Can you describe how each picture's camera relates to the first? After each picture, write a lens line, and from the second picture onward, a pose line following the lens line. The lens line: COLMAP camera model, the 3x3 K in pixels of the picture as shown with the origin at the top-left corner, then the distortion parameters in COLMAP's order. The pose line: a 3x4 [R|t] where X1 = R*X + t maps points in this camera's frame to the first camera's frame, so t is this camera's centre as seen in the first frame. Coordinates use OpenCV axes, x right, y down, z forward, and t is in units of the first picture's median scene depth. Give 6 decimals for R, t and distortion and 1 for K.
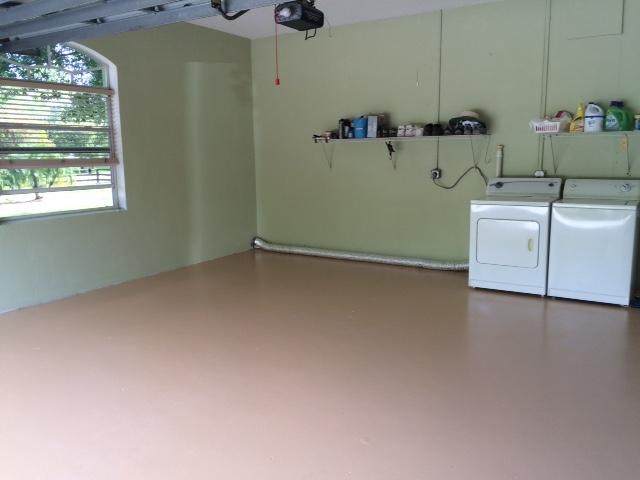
lens RADIAL K [[552.0, 0, 320.0], [0, 552.0, 240.0], [0, 0, 1]] dist [0.053058, -0.008789]
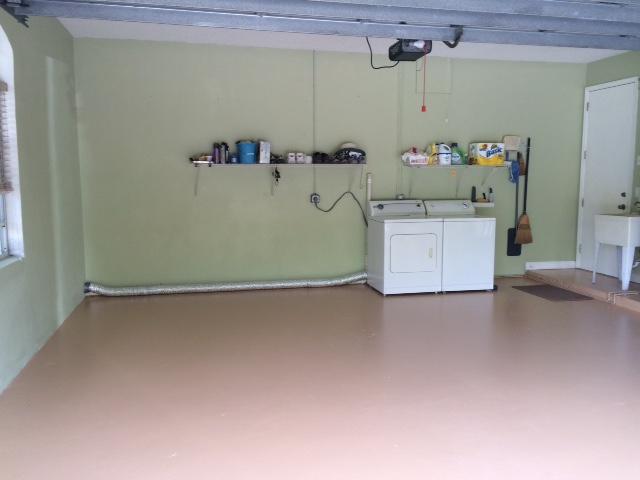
lens RADIAL K [[552.0, 0, 320.0], [0, 552.0, 240.0], [0, 0, 1]] dist [0.053058, -0.008789]
pose [[0.704566, -0.069482, 0.706229, -0.567447], [0.105842, 0.994353, -0.007764, -0.030821], [-0.701701, 0.080219, 0.707941, 0.245147]]
